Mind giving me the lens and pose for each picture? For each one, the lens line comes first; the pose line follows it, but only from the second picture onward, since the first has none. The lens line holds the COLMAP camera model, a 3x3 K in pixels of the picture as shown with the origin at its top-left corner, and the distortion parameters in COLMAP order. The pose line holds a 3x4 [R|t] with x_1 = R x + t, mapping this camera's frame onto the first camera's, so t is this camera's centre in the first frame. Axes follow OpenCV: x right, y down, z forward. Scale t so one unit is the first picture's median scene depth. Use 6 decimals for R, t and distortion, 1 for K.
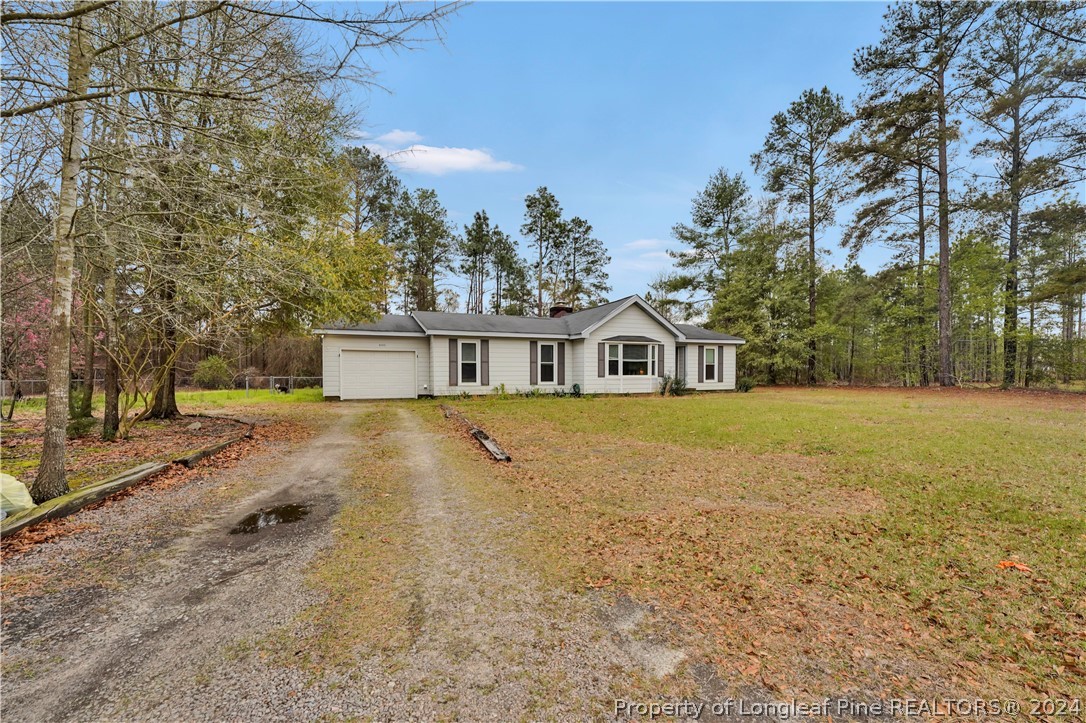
lens RADIAL K [[473.6, 0, 553.9], [0, 473.6, 379.0], [0, 0, 1]] dist [-0.002842, -0.000101]
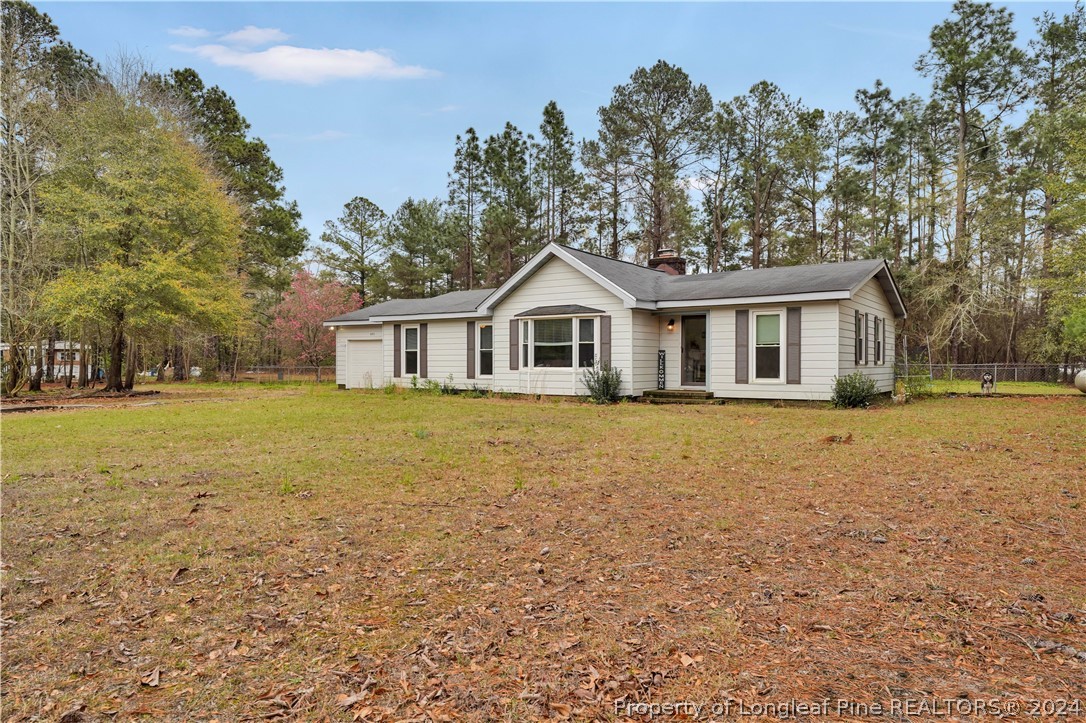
lens RADIAL K [[726.1, 0, 543.0], [0, 726.1, 361.5], [0, 0, 1]] dist [0.047560, 0.001533]
pose [[0.513623, 0.002013, -0.858014, 1.004735], [-0.010168, 0.999941, -0.003741, -0.012215], [0.857956, 0.010645, 0.513613, 0.487432]]
